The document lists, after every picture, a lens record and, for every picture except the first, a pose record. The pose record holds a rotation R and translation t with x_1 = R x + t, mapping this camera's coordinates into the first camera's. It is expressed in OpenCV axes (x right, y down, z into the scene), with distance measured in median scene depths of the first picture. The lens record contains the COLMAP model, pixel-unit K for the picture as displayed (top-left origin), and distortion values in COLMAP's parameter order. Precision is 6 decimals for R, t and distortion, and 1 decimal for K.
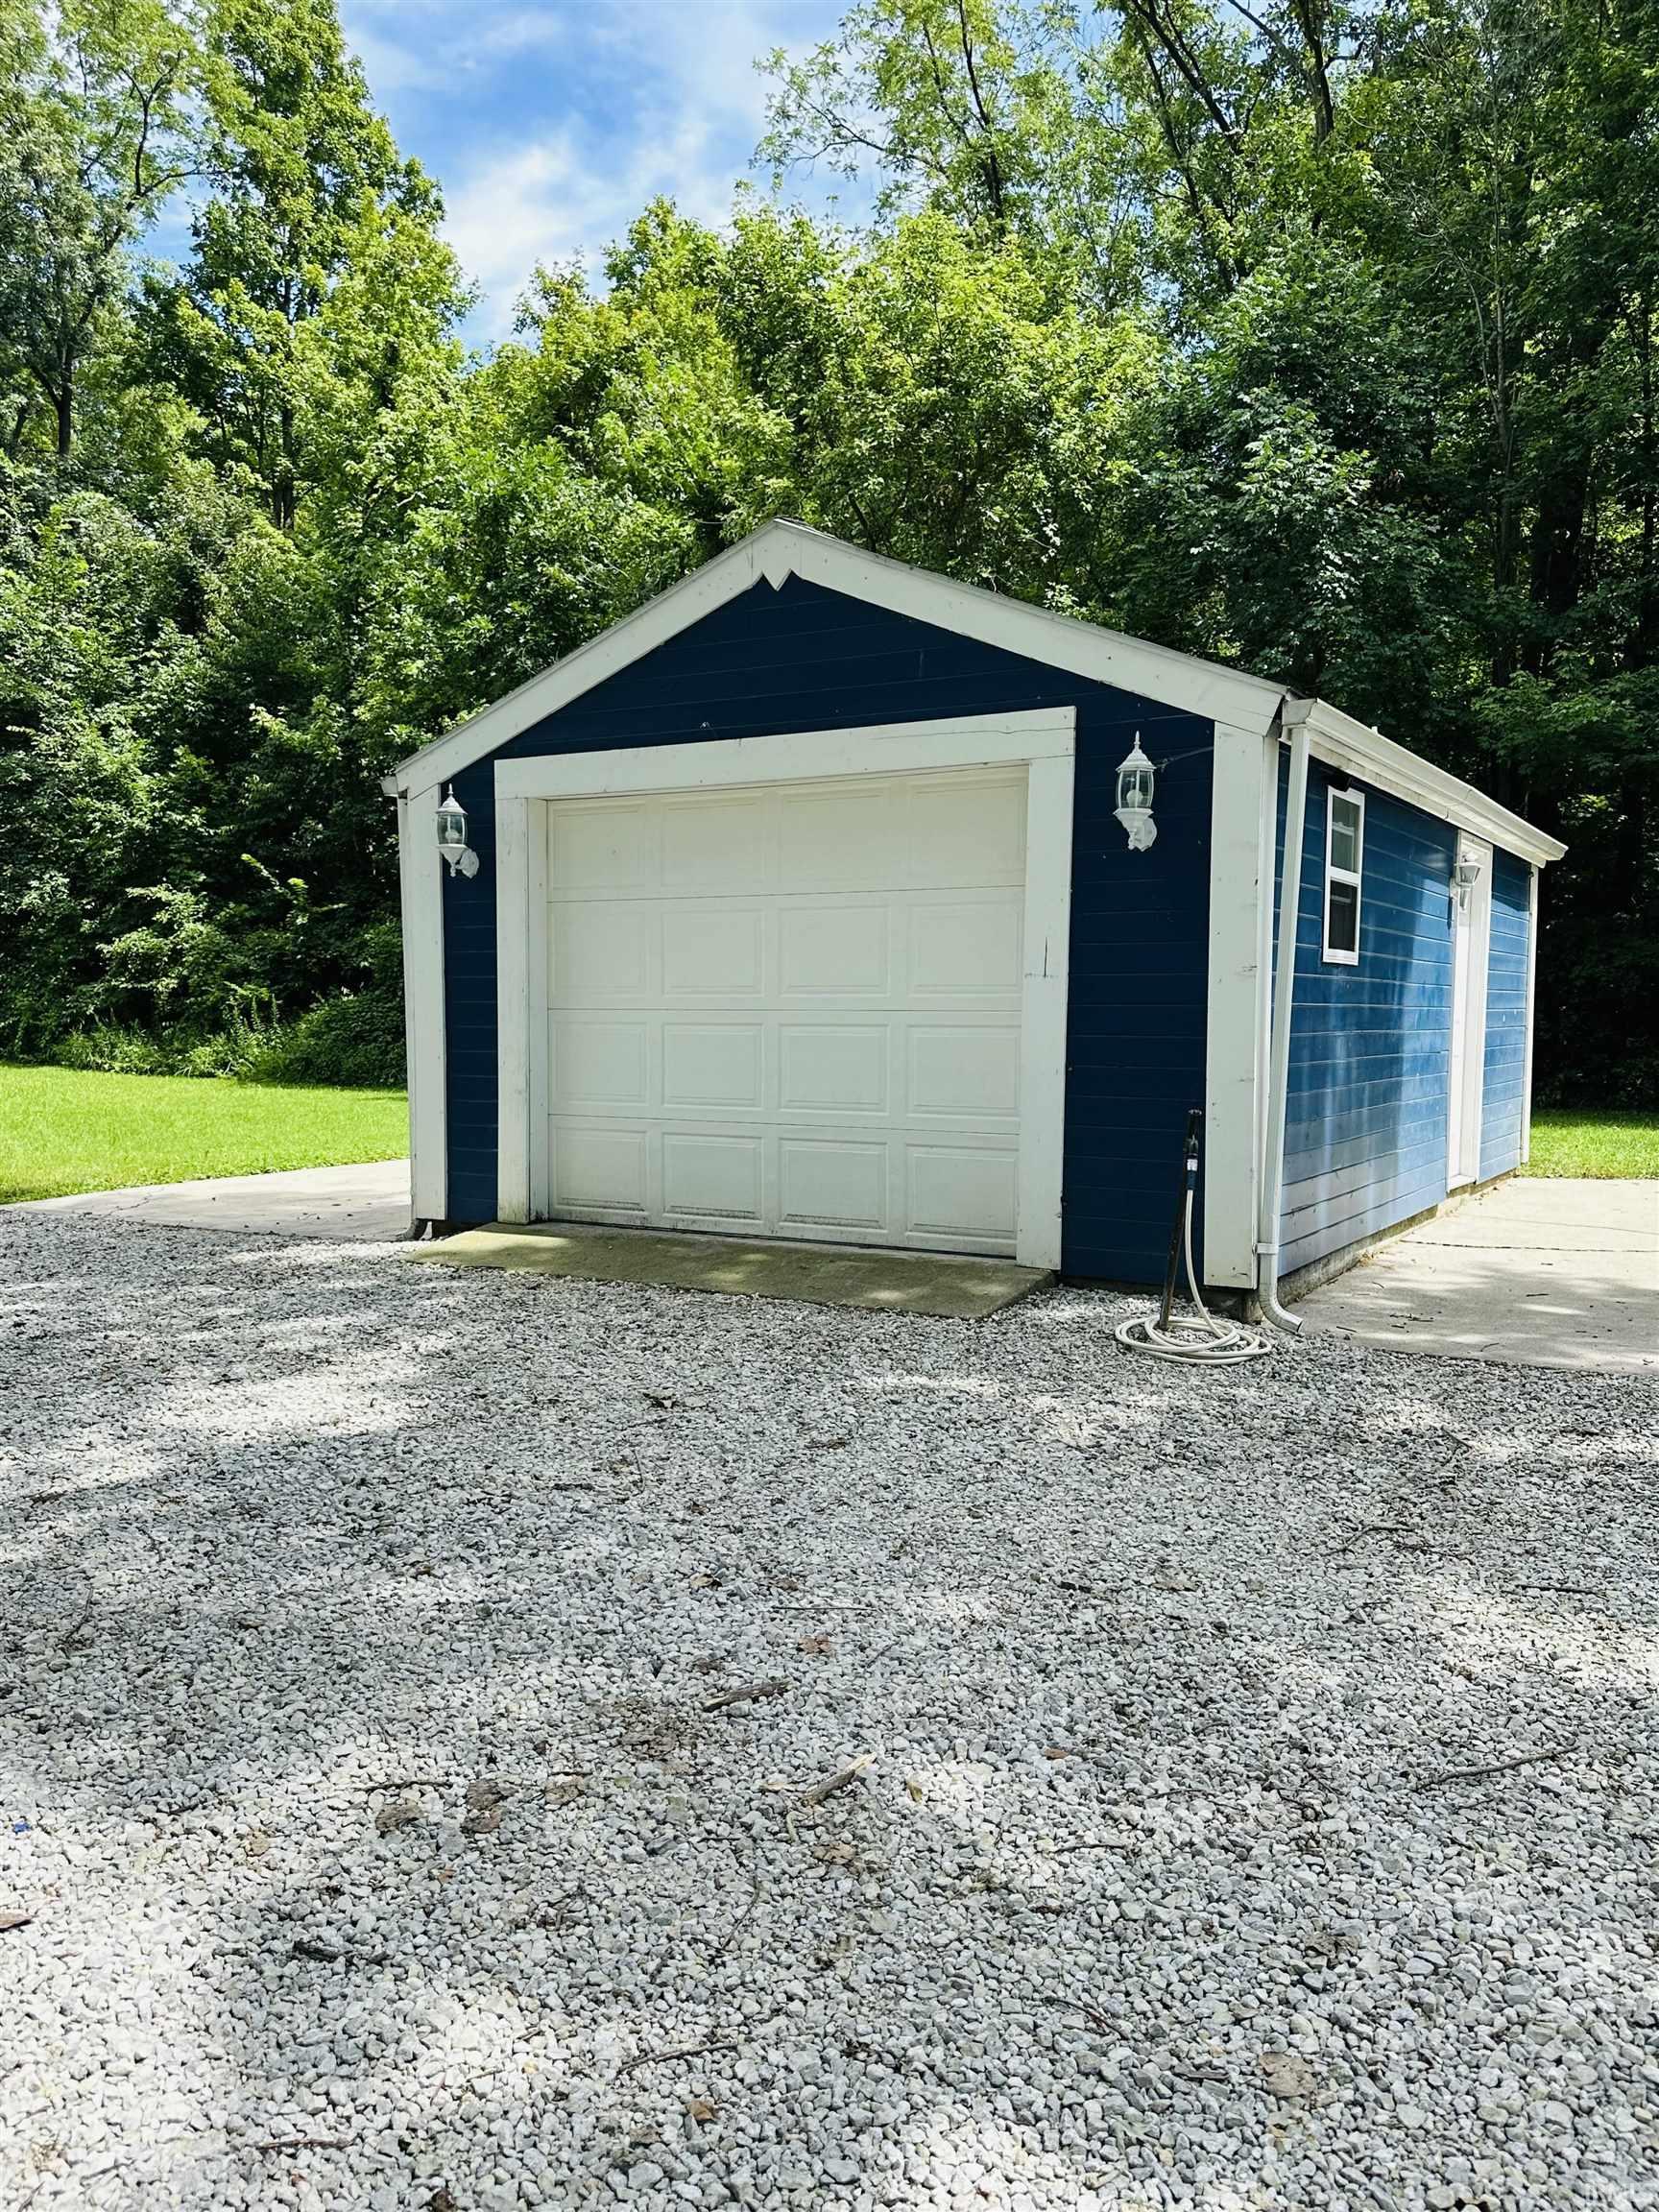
lens RADIAL K [[1682.0, 0, 830.4], [0, 1682.0, 1114.8], [0, 0, 1]] dist [0.009080, -0.013990]
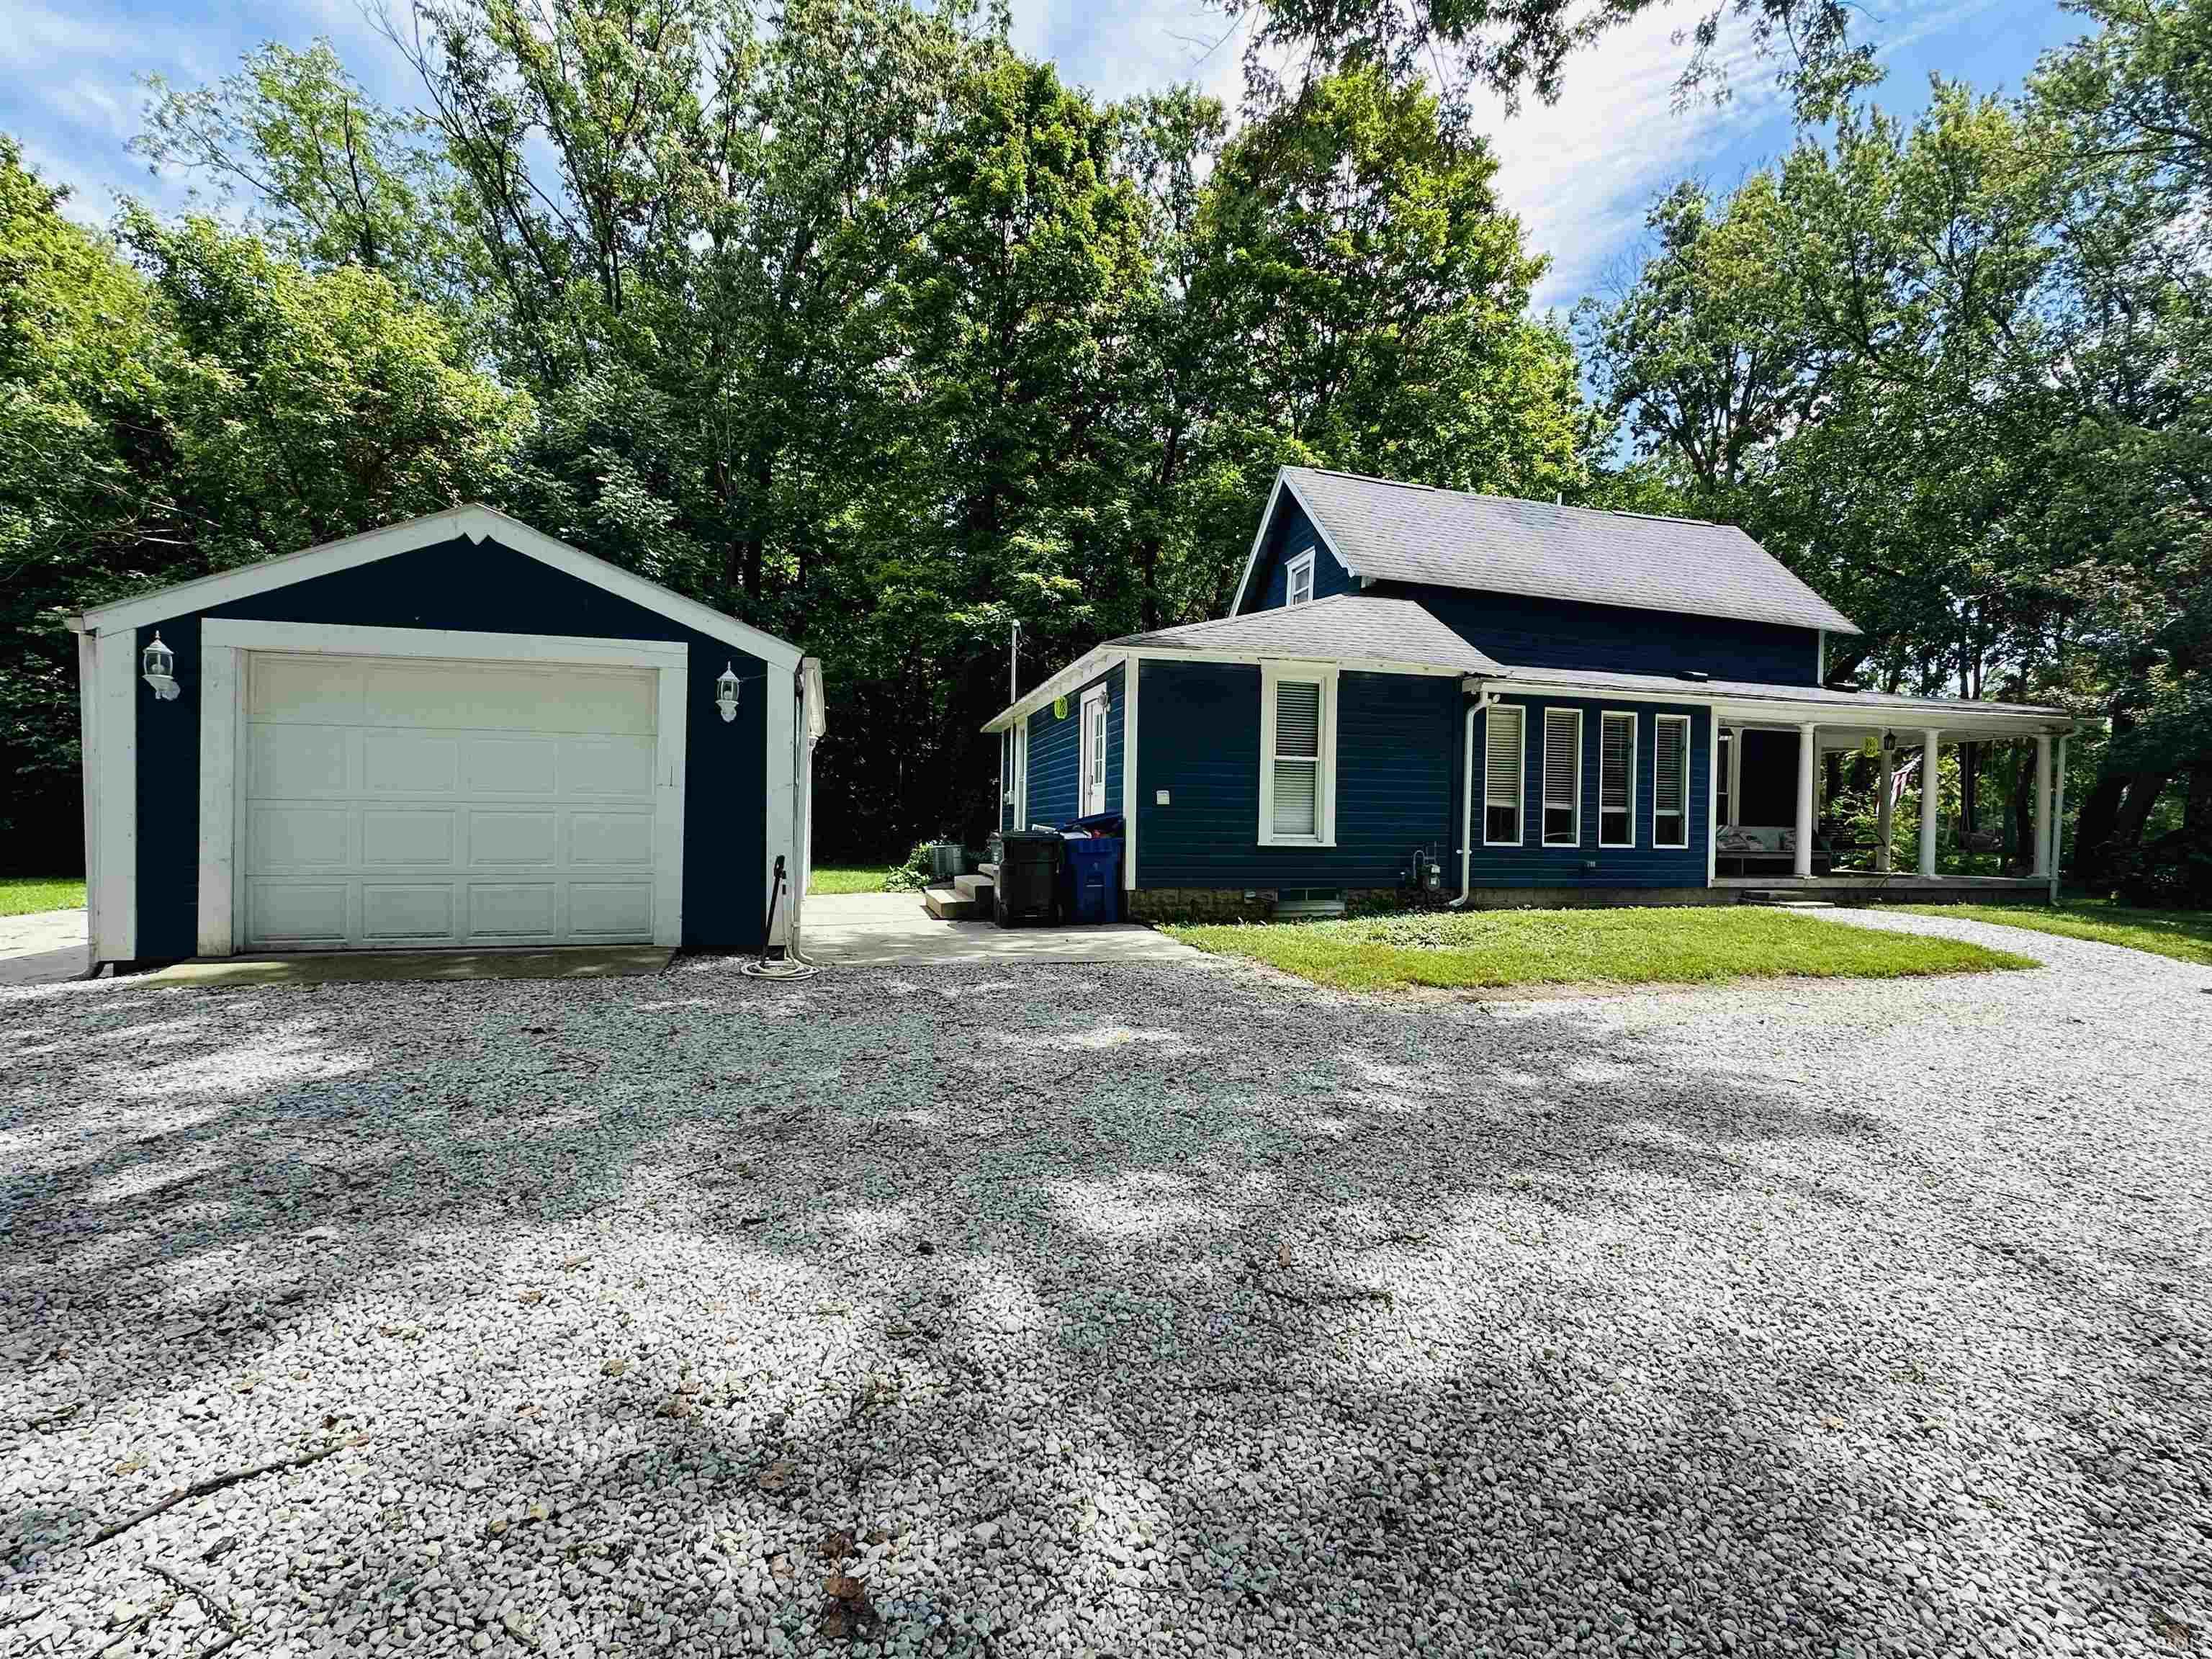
lens RADIAL K [[966.0, 0, 1105.0], [0, 966.0, 828.2], [0, 0, 1]] dist [-0.014327, 0.000033]
pose [[0.699155, -0.000248, 0.714970, -0.282929], [0.035571, 0.998774, -0.034438, 0.015885], [-0.714085, 0.049510, 0.698306, -0.069398]]
